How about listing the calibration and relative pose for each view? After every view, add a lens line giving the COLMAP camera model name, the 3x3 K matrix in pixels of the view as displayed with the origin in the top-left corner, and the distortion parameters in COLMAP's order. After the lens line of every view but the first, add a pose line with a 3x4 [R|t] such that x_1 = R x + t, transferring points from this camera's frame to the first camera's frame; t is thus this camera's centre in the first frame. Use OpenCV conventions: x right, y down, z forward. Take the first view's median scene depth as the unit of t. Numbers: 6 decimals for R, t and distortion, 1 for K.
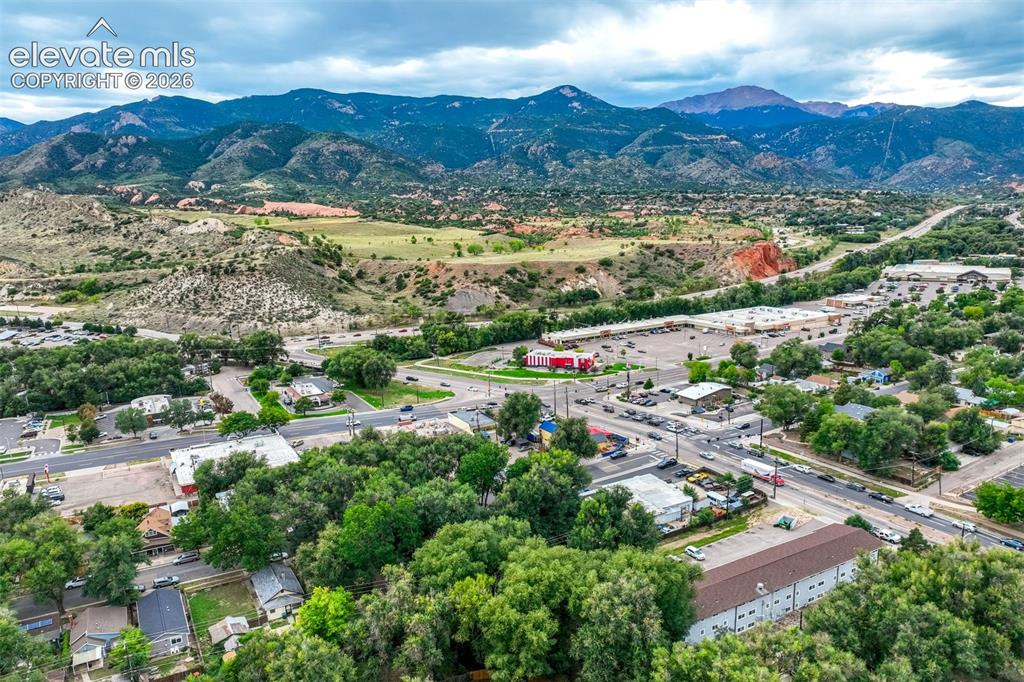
lens RADIAL K [[721.5, 0, 516.0], [0, 721.5, 365.7], [0, 0, 1]] dist [0.000822, 0.012826]
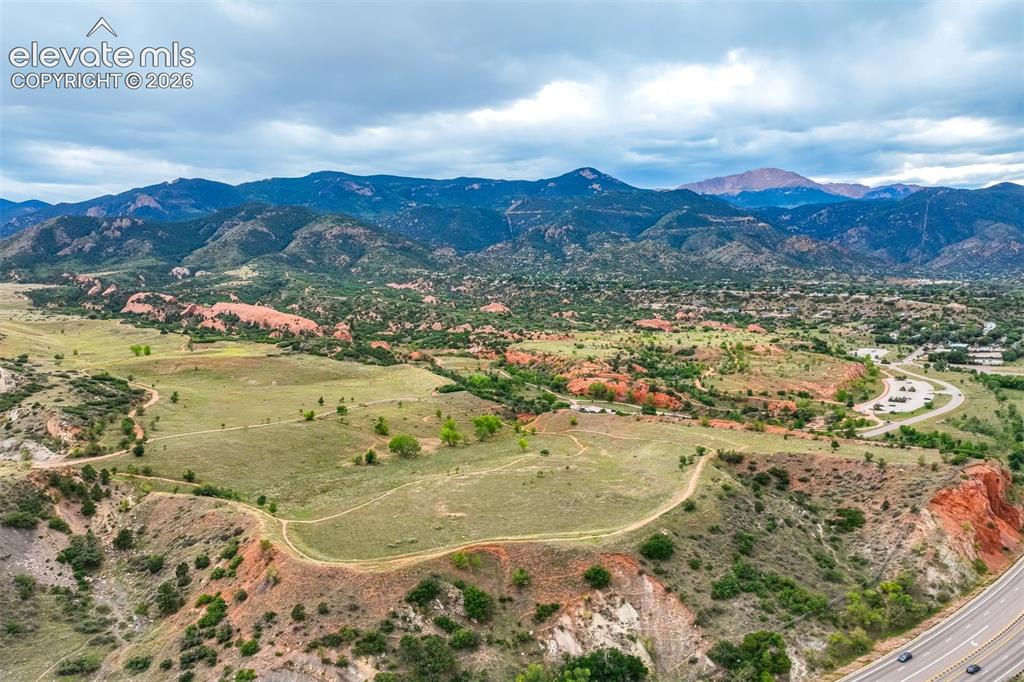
lens RADIAL K [[721.5, 0, 514.2], [0, 721.5, 349.4], [0, 0, 1]] dist [0.000822, 0.012826]
pose [[0.999454, 0.006583, -0.032374, 0.017095], [-0.010567, 0.992166, -0.124479, -0.065504], [0.031301, 0.124753, 0.991694, 0.179438]]
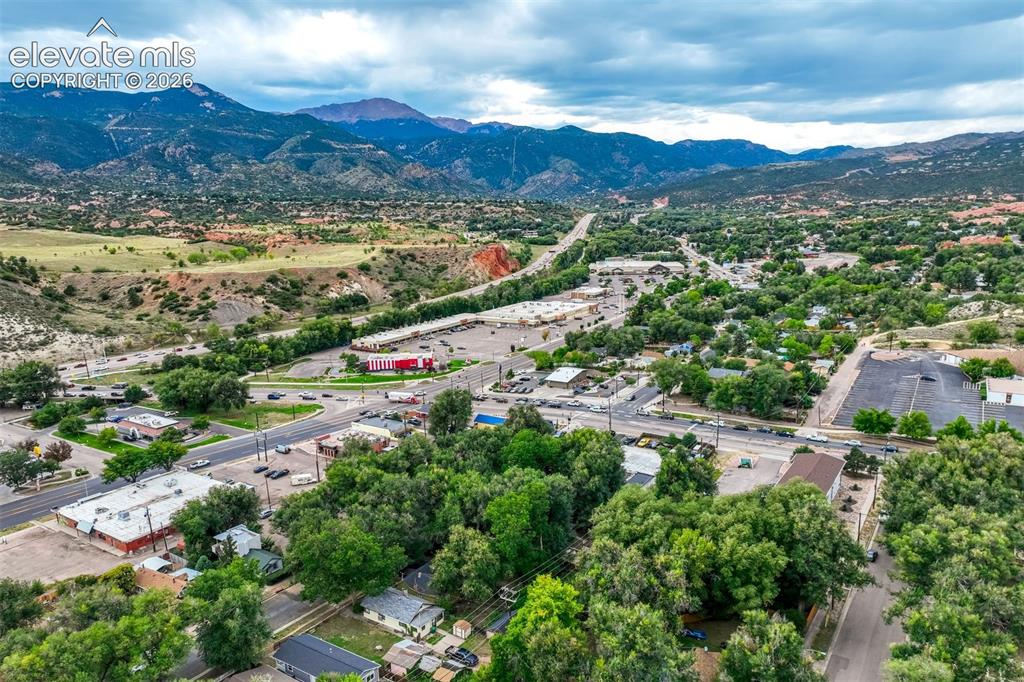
lens RADIAL K [[721.5, 0, 517.3], [0, 721.5, 358.6], [0, 0, 1]] dist [0.000822, 0.012826]
pose [[0.888730, -0.089102, 0.449688, -0.046870], [0.097996, 0.995181, 0.003516, -0.000122], [-0.447834, 0.040942, 0.893179, 0.006592]]
